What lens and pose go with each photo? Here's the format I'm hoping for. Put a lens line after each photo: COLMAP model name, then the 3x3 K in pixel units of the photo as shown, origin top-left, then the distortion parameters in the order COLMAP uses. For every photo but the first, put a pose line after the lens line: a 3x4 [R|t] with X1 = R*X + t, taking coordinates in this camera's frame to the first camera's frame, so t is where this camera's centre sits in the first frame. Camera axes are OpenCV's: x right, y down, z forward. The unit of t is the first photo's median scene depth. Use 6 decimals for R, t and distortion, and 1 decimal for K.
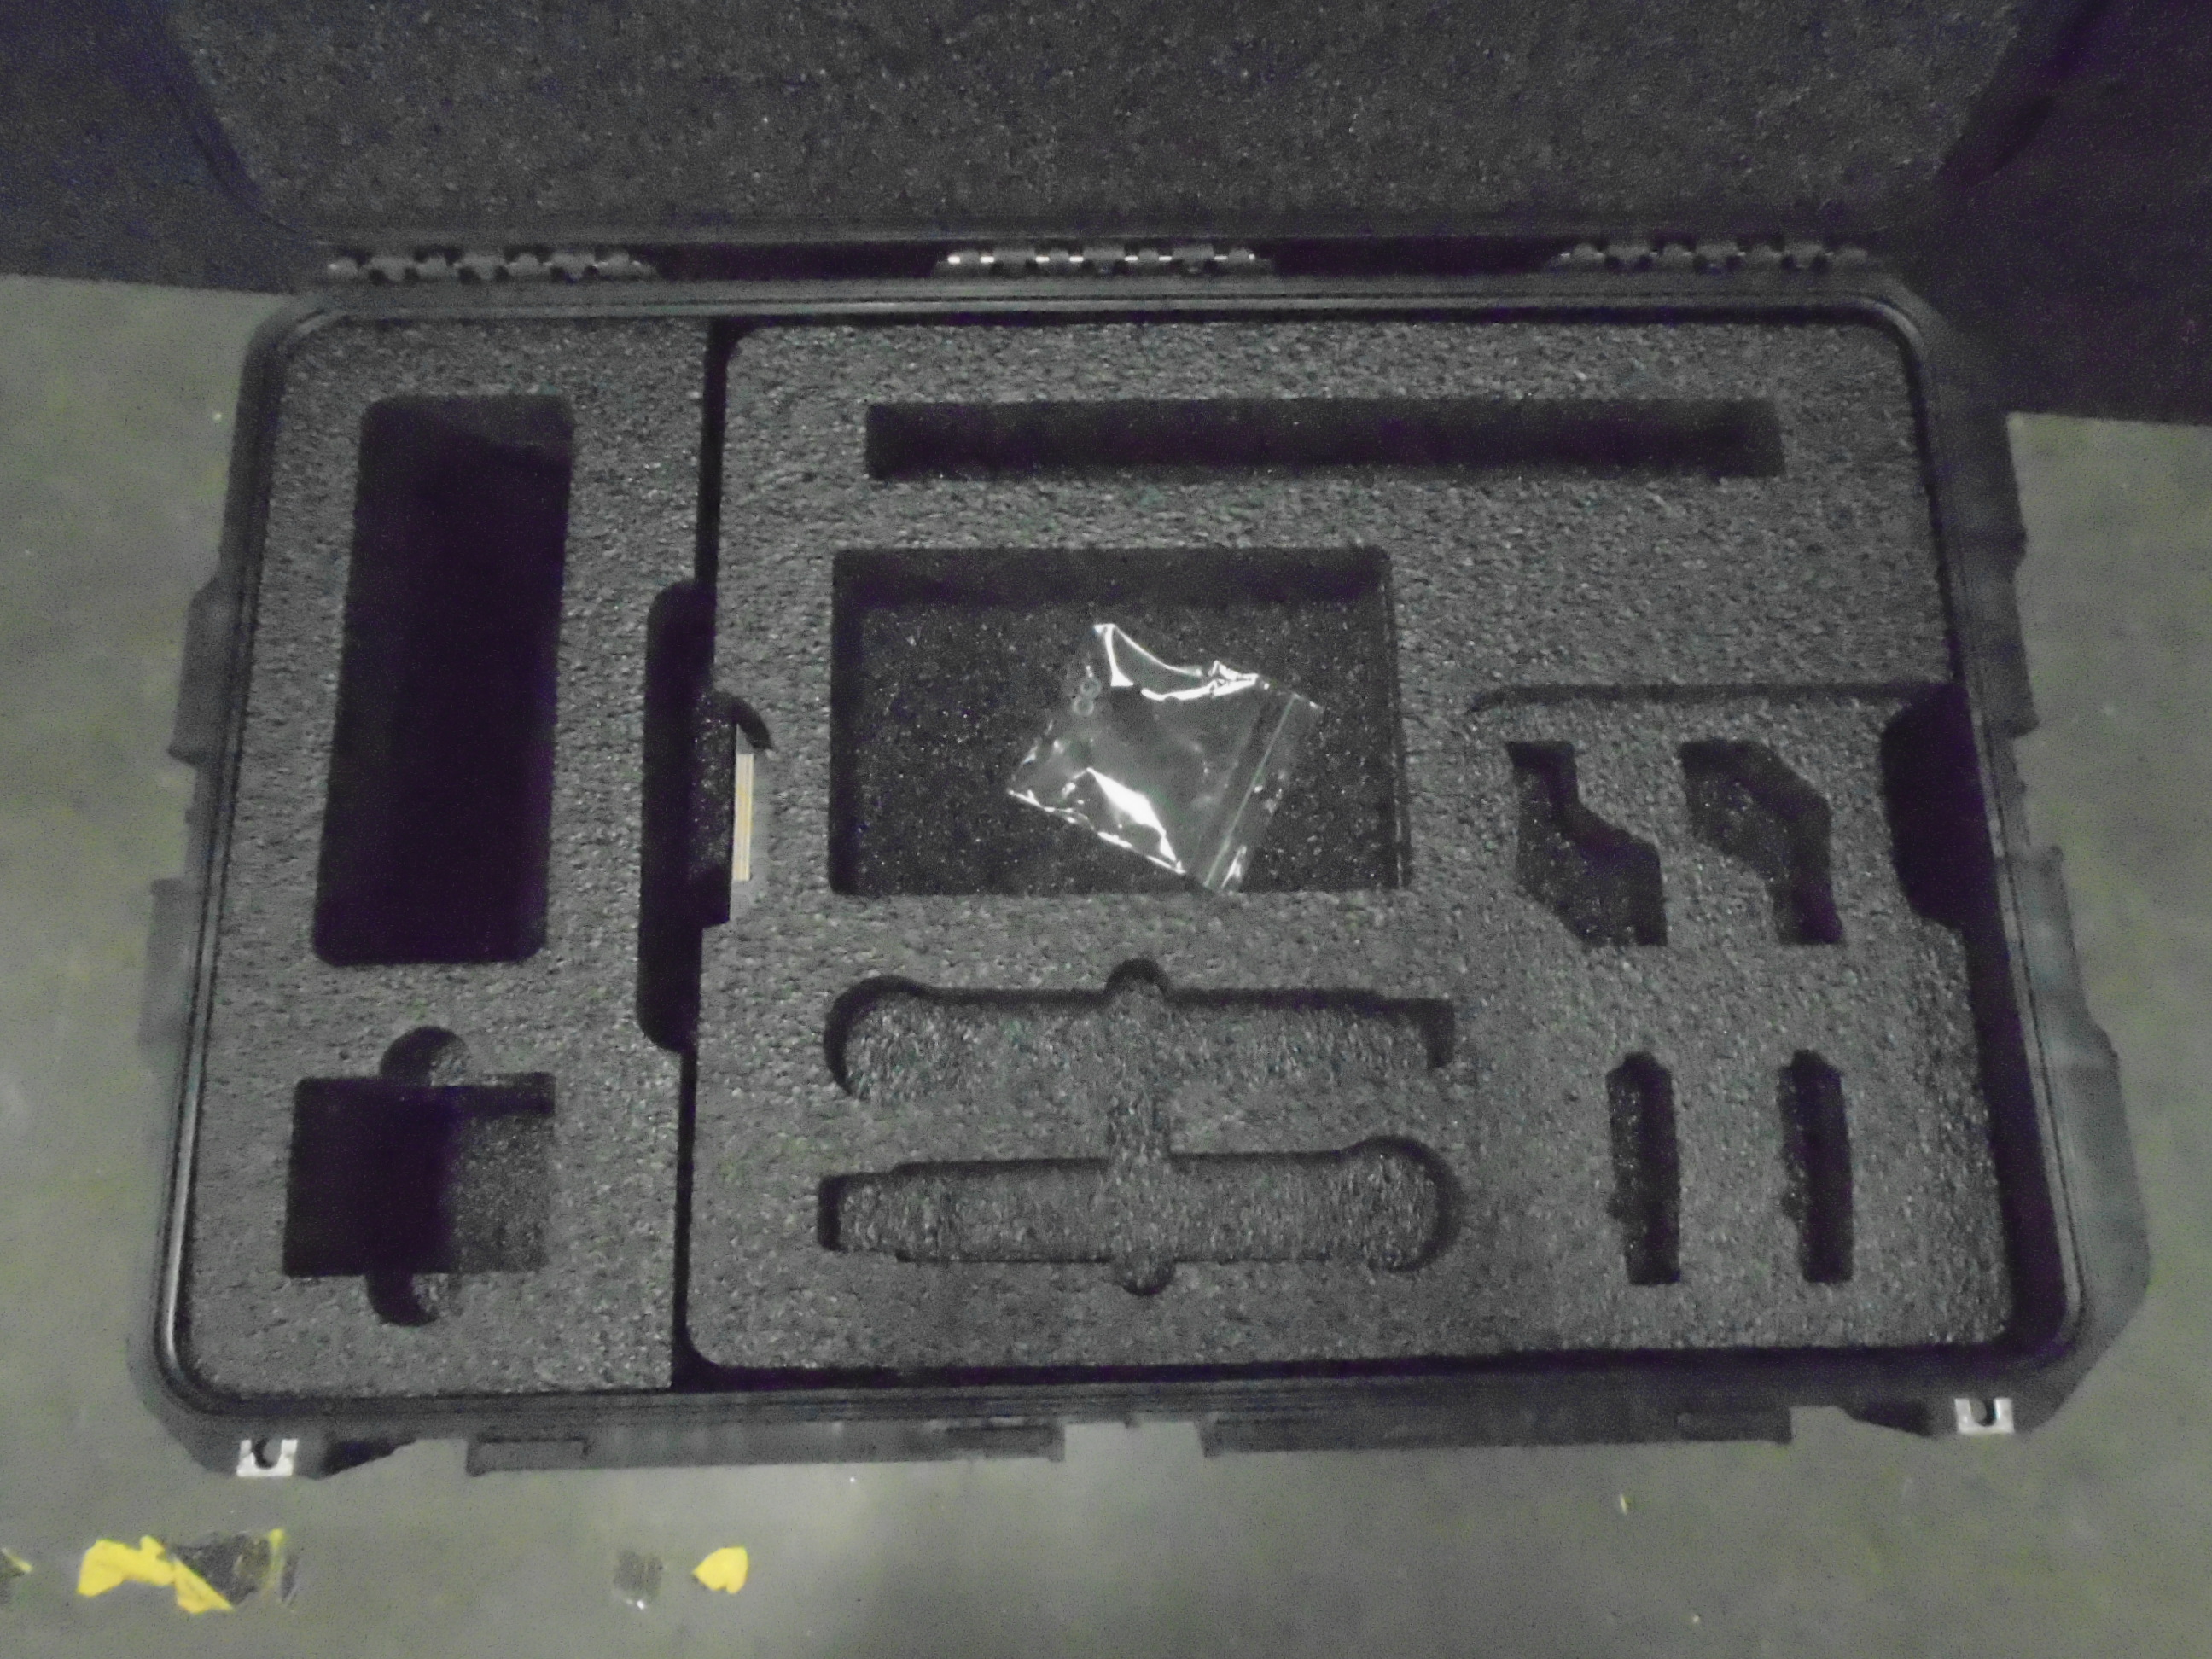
lens RADIAL K [[1688.0, 0, 1106.0], [0, 1688.0, 829.5], [0, 0, 1]] dist [-0.008008, 0.003695]
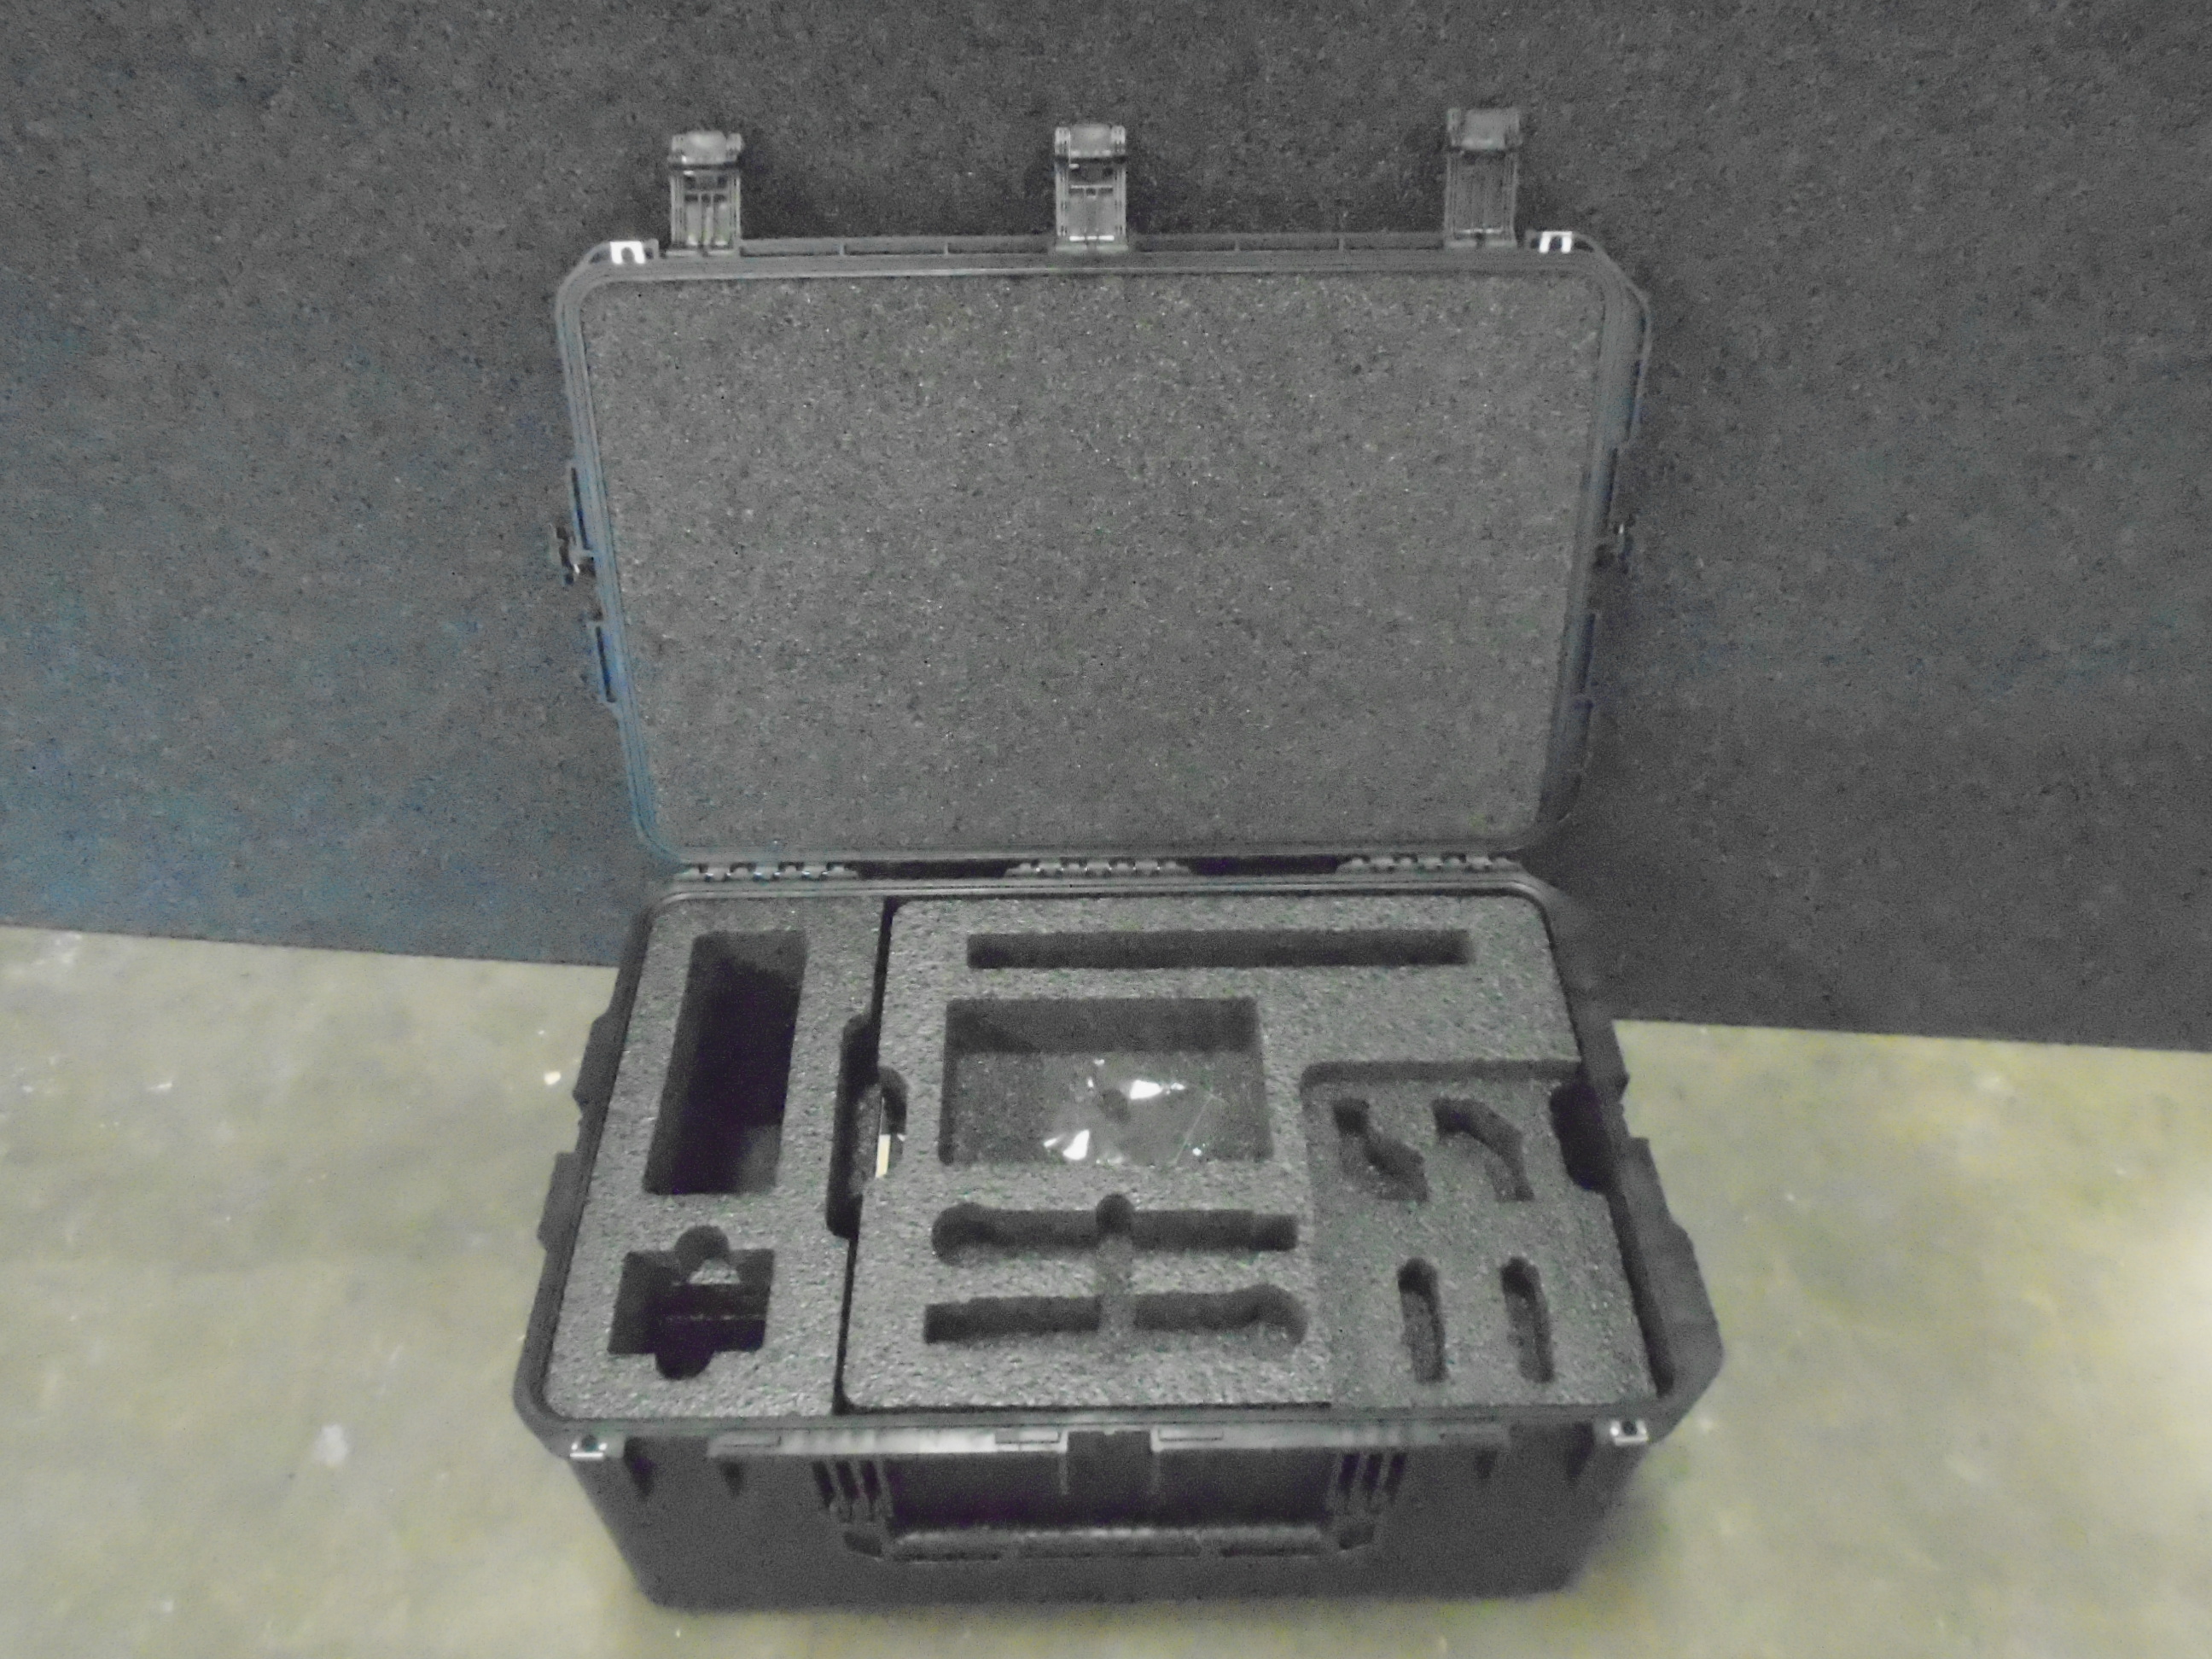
lens RADIAL K [[1635.7, 0, 1134.2], [0, 1635.7, 880.5], [0, 0, 1]] dist [-0.002166, 0.001715]
pose [[0.999886, -0.013757, -0.006151, 0.050495], [0.008826, 0.865438, -0.500939, 0.594229], [0.012215, 0.500827, 0.865461, -0.569727]]
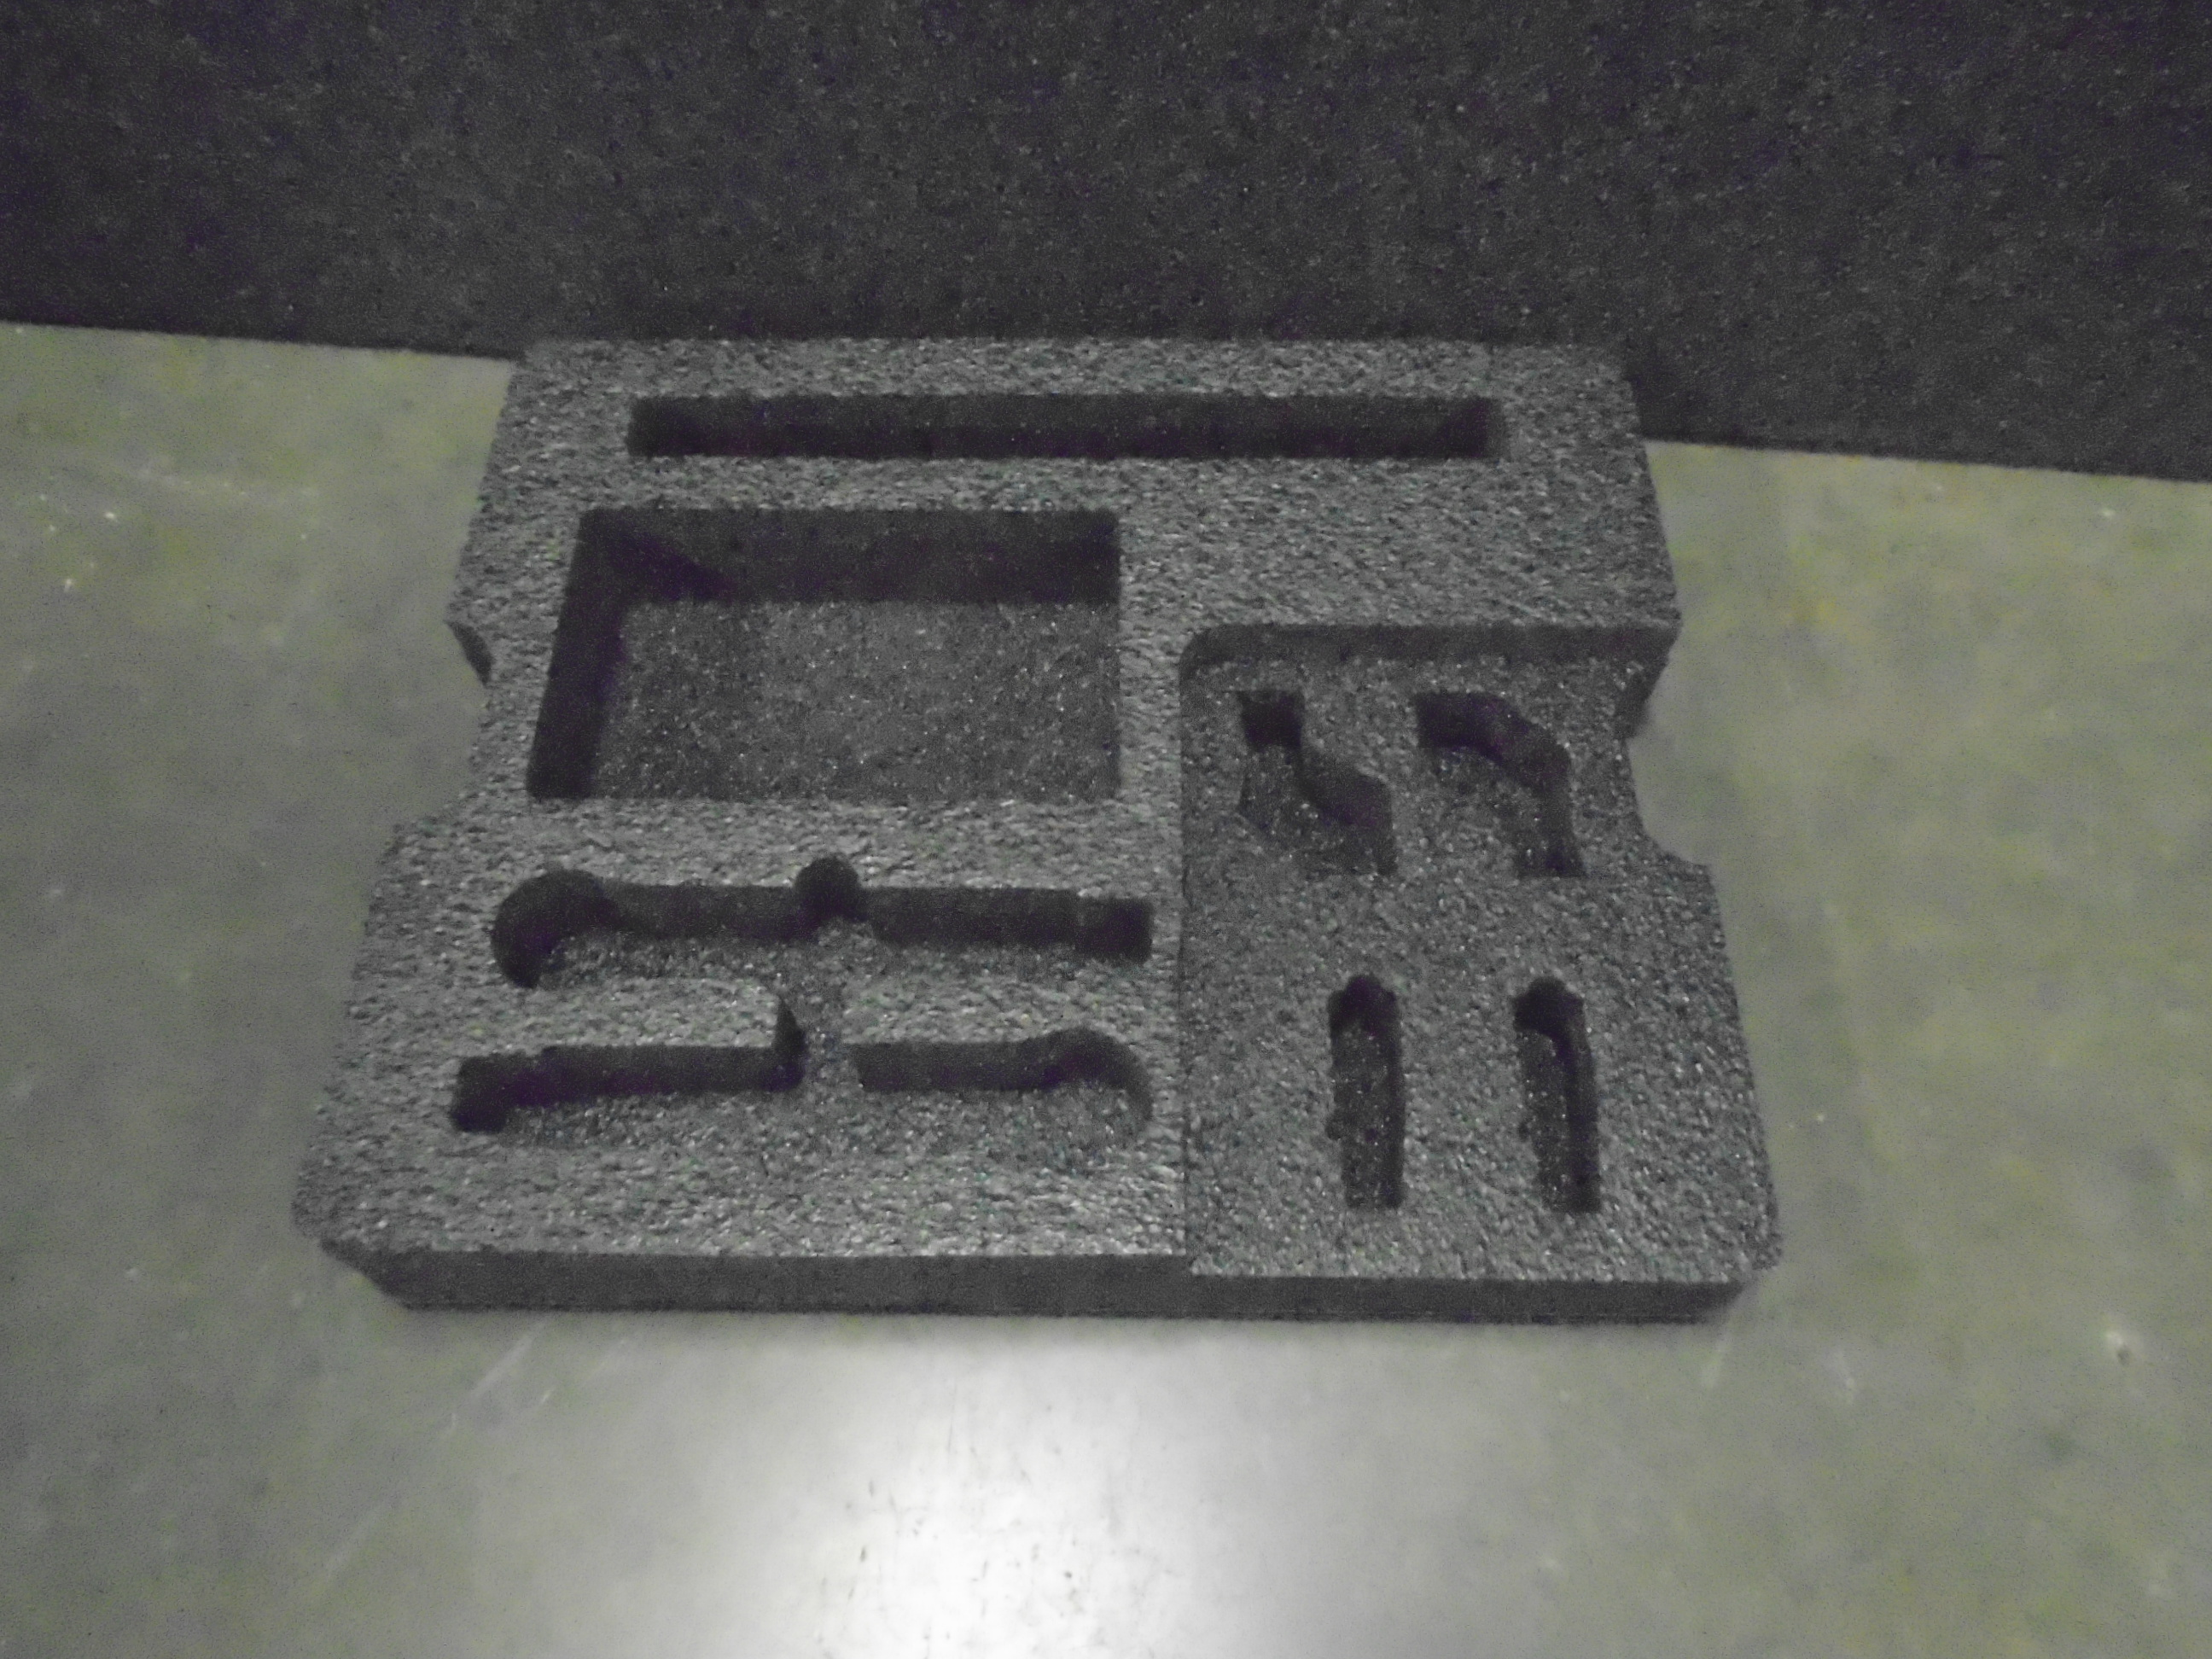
lens RADIAL K [[1688.0, 0, 1106.0], [0, 1688.0, 829.5], [0, 0, 1]] dist [-0.008008, 0.003695]
pose [[0.999178, 0.003838, -0.040346, 0.202323], [-0.015095, 0.959127, -0.282573, 0.309128], [0.037613, 0.282949, 0.958397, 0.068445]]
